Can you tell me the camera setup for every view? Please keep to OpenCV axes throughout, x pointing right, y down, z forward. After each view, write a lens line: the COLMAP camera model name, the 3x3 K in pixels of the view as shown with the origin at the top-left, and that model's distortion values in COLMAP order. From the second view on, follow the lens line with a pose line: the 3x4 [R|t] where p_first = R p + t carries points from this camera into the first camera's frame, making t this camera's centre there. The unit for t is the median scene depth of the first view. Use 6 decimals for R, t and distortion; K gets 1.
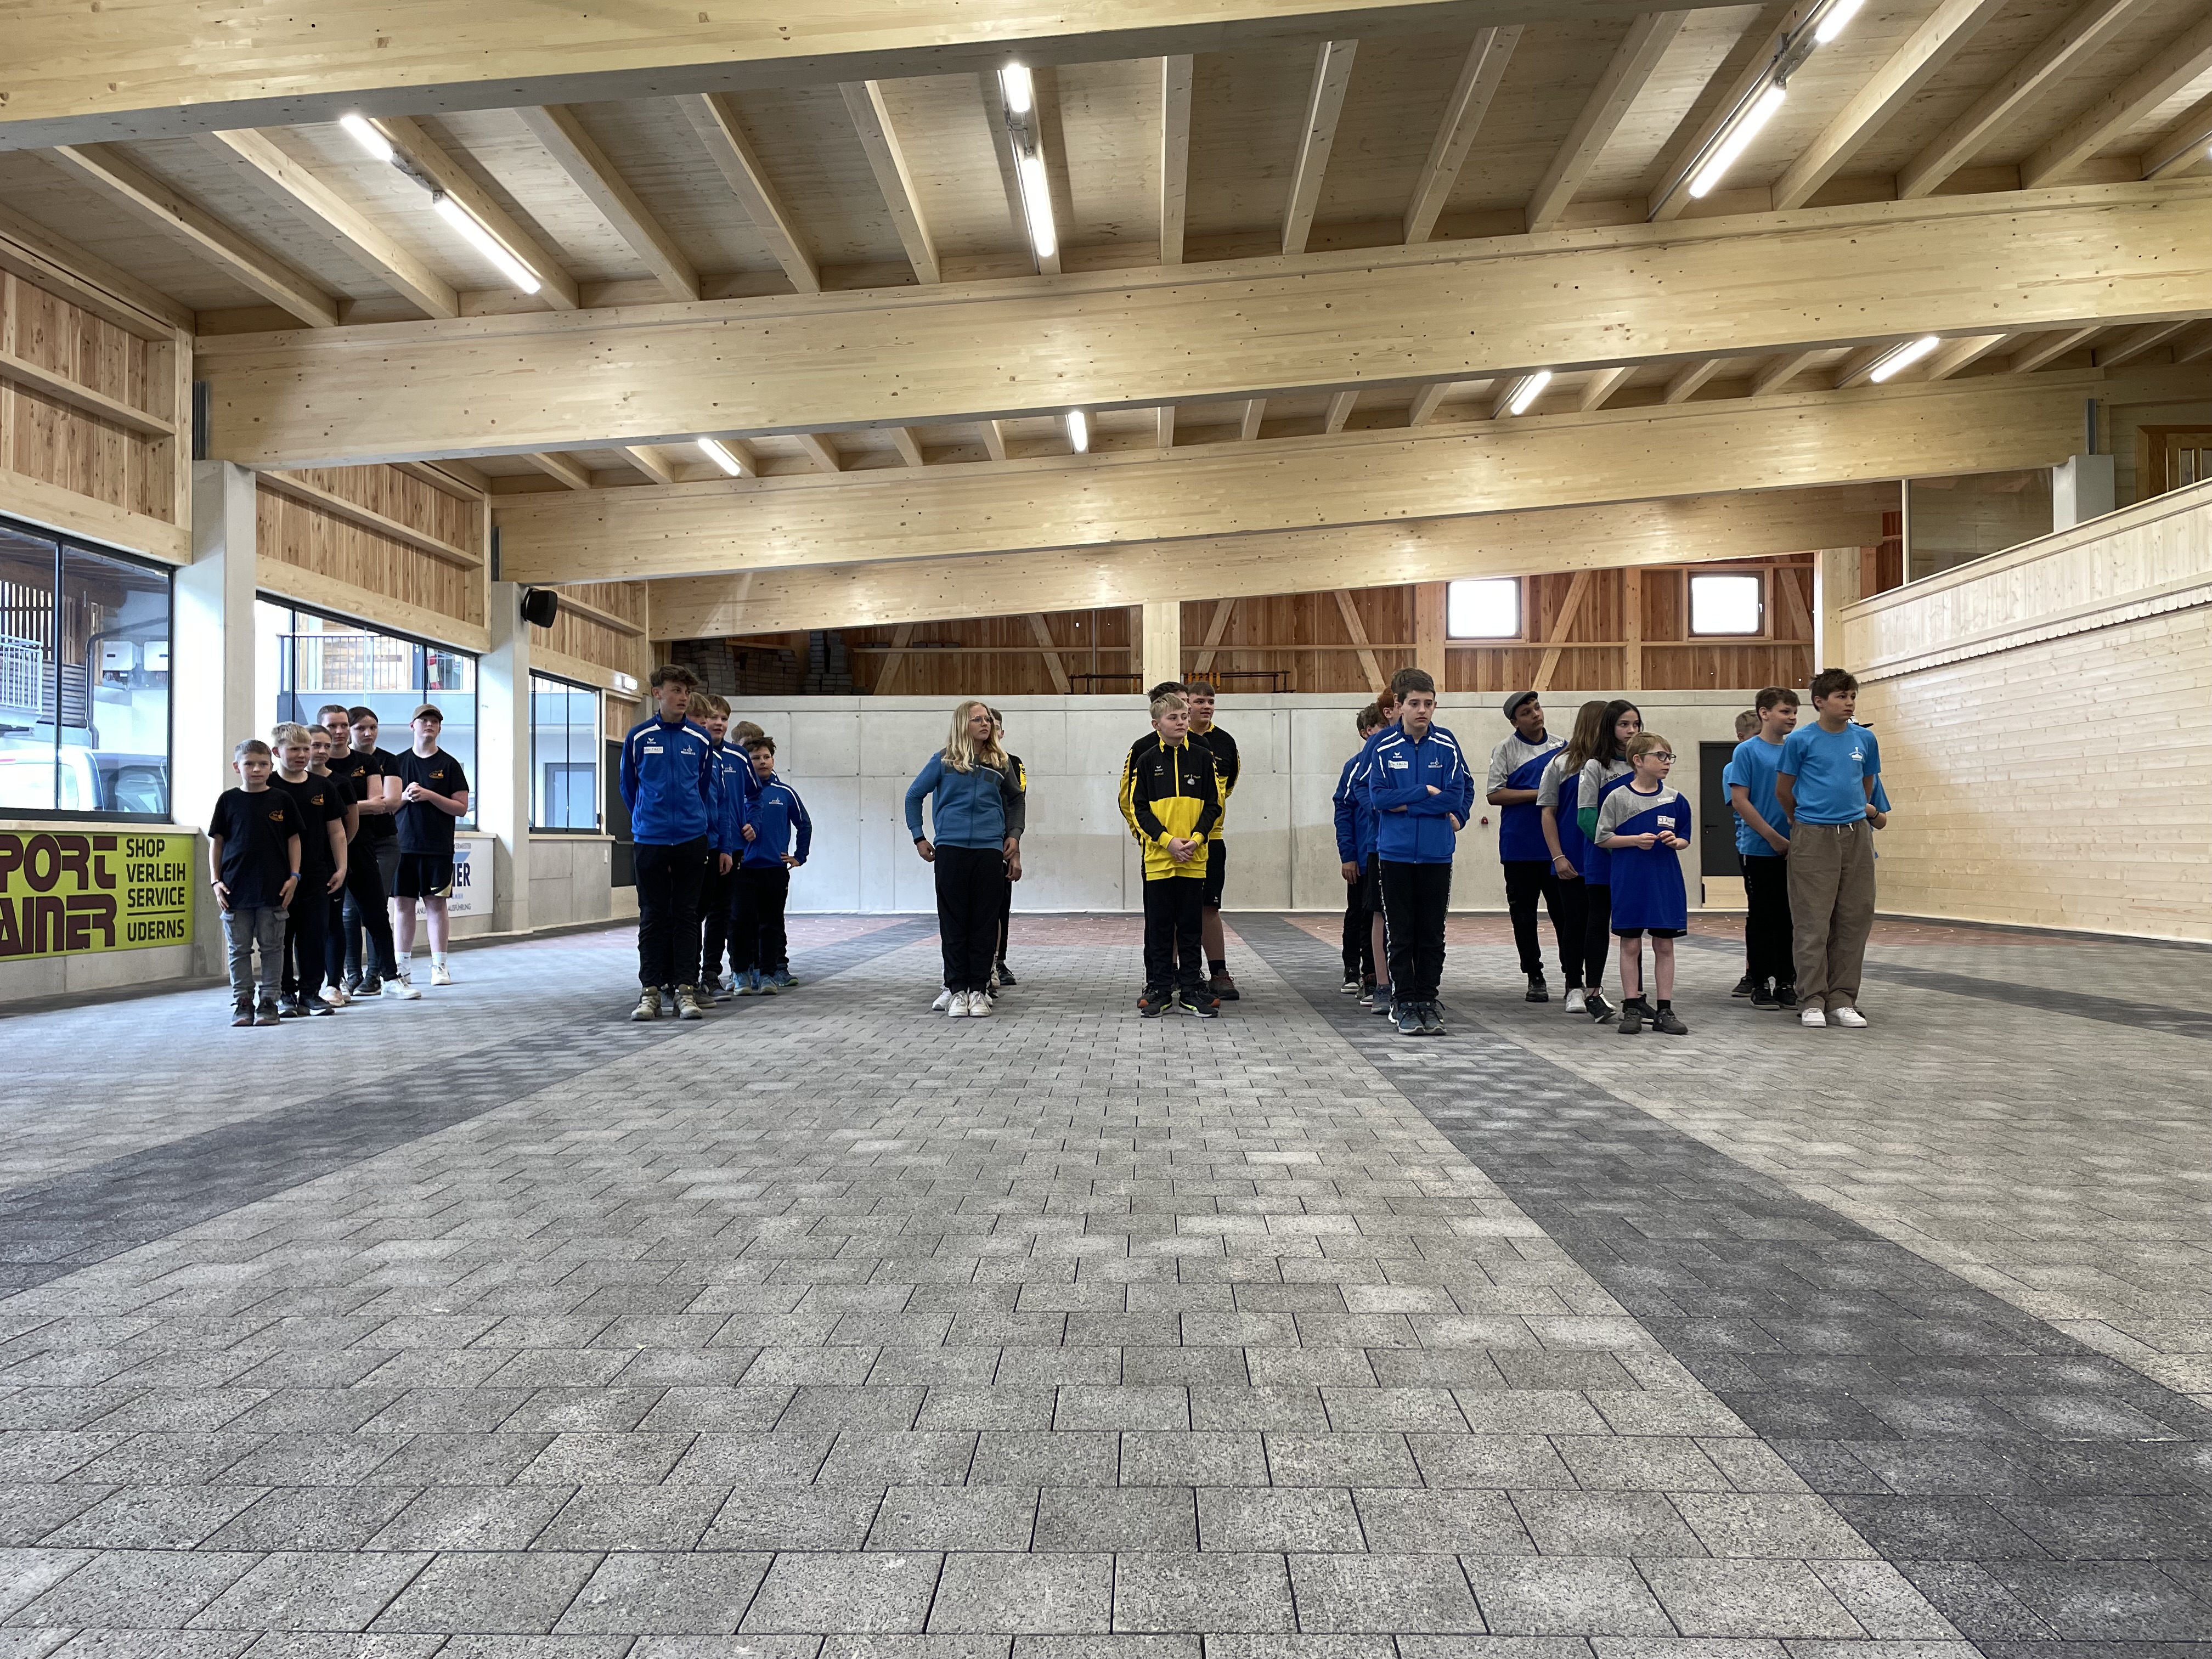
lens RADIAL K [[1838.4, 0, 1076.2], [0, 1838.4, 774.1], [0, 0, 1]] dist [0.107138, -0.146106]
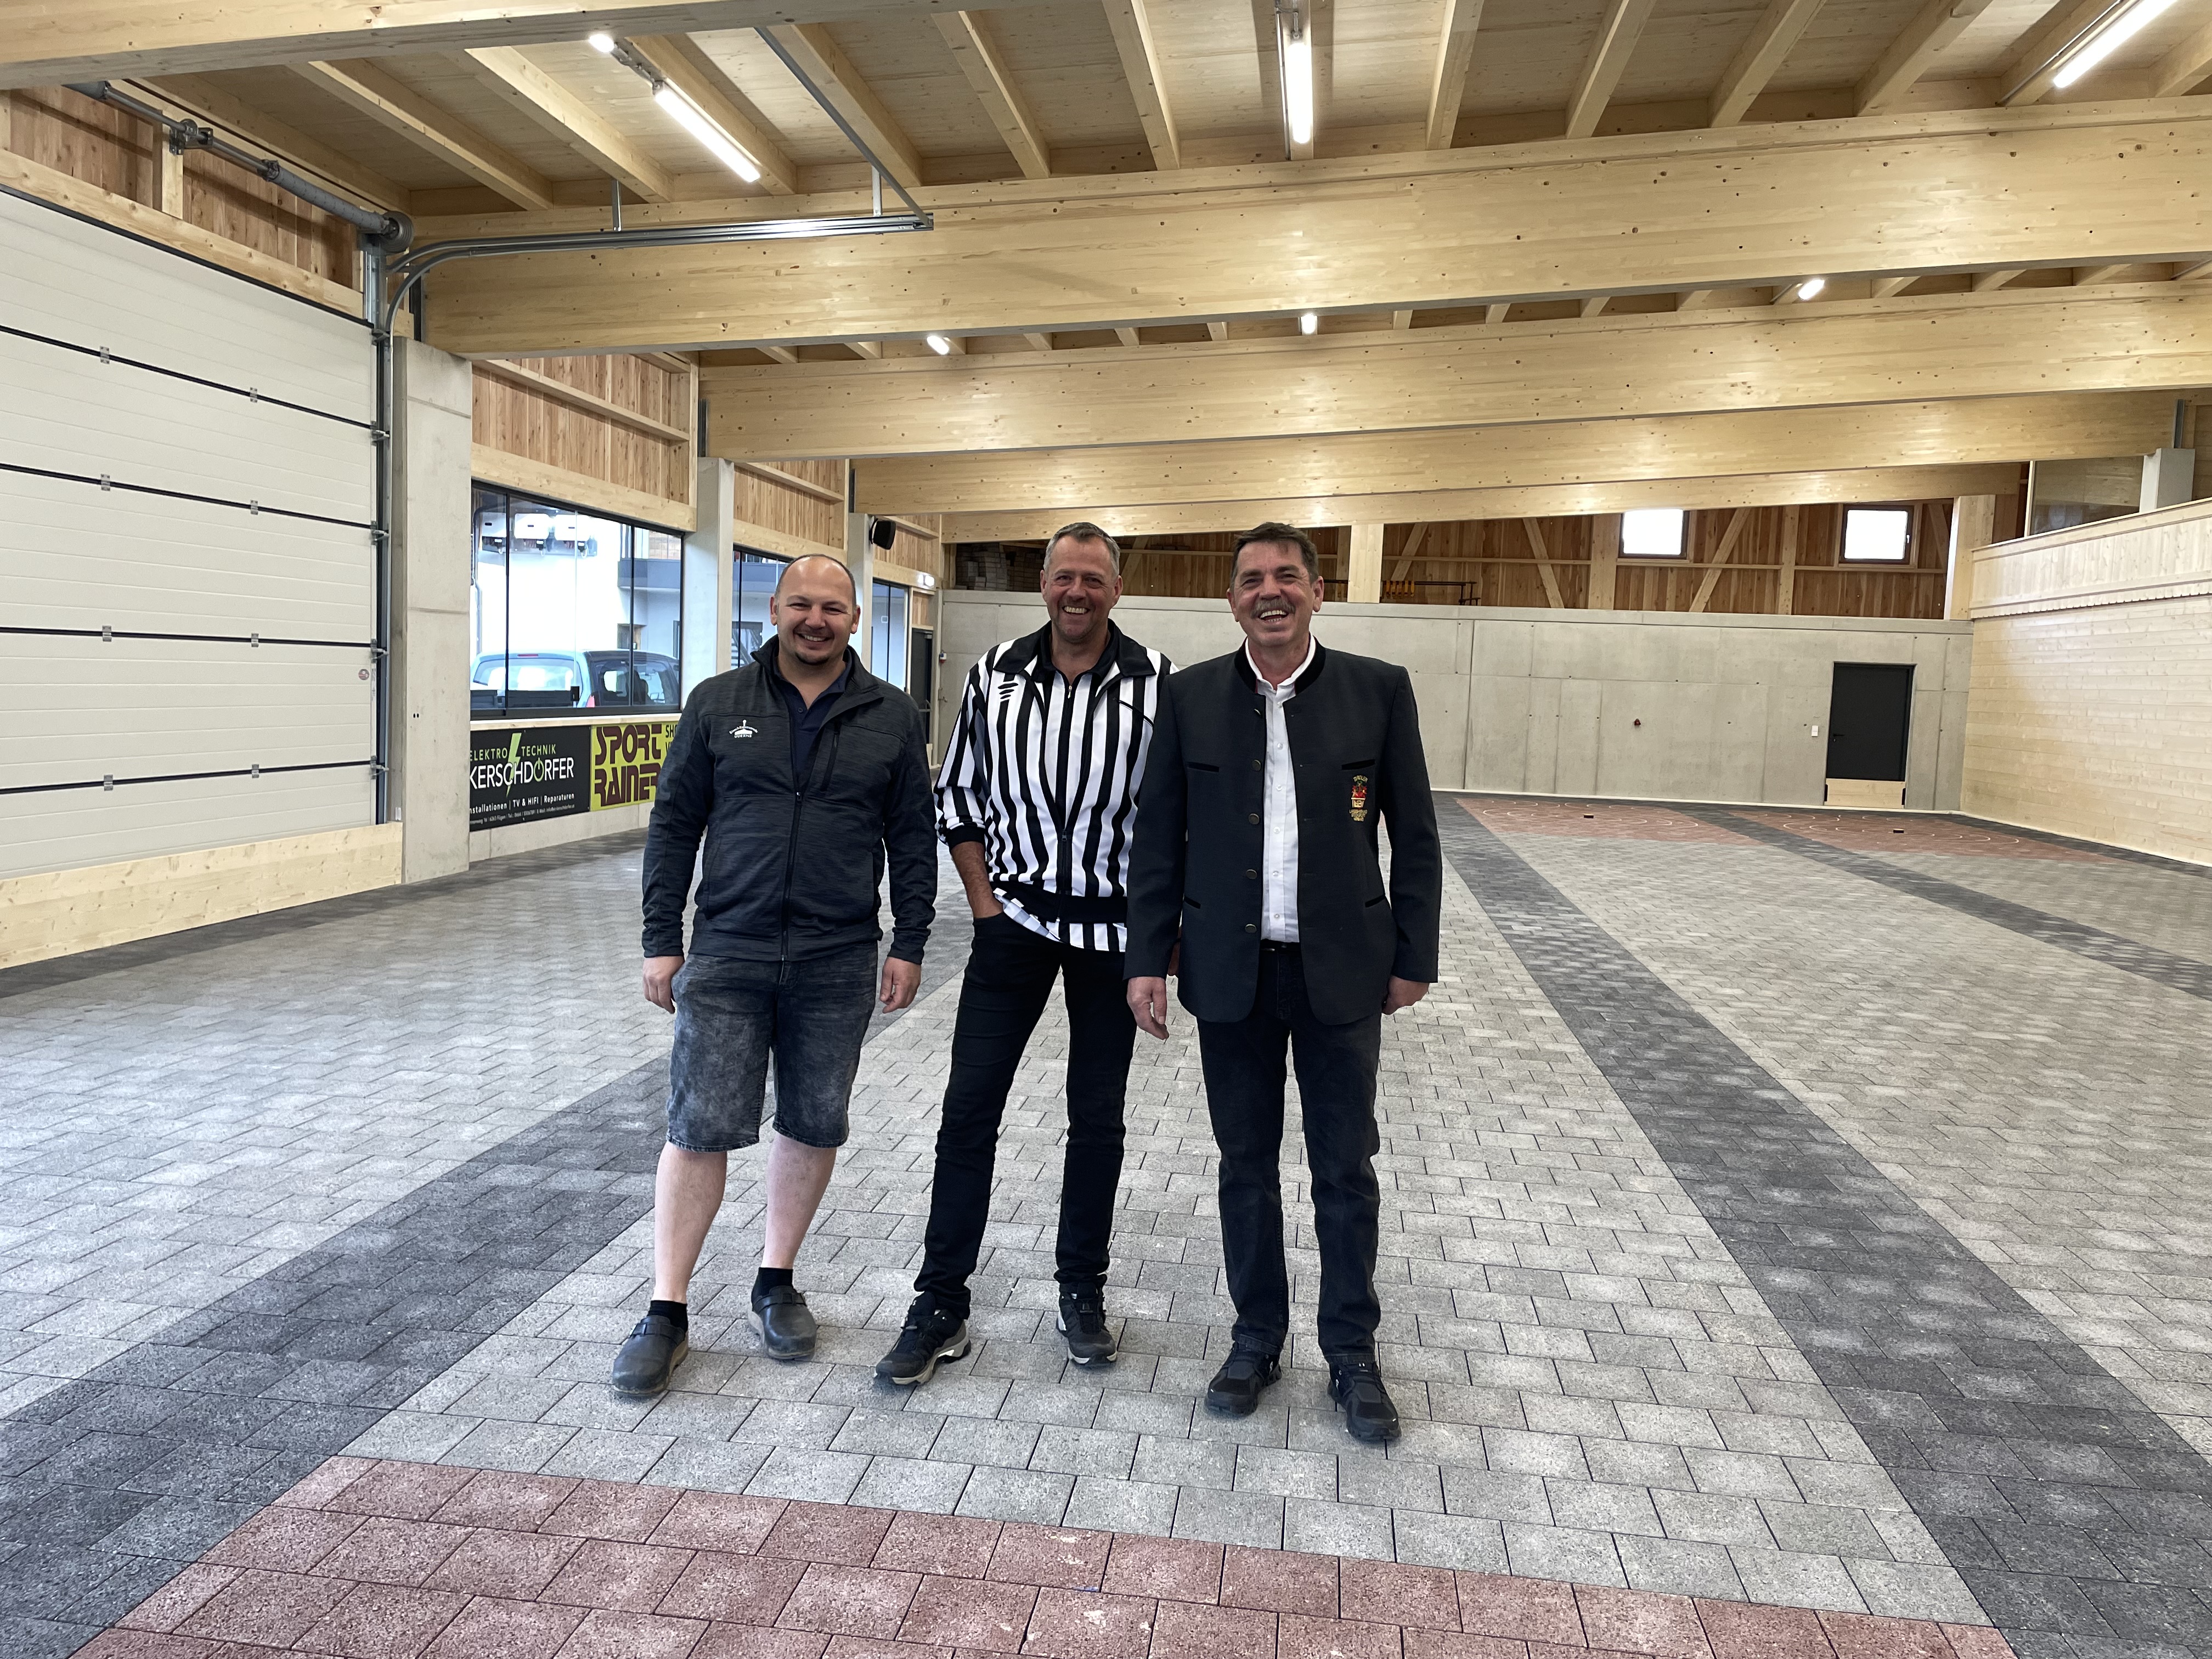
lens RADIAL K [[1838.4, 0, 1076.2], [0, 1838.4, 774.1], [0, 0, 1]] dist [0.107138, -0.146106]
pose [[0.994406, 0.051215, -0.092374, -0.029093], [-0.042563, 0.994726, 0.093316, -0.048641], [0.096666, -0.088862, 0.991342, -0.267114]]
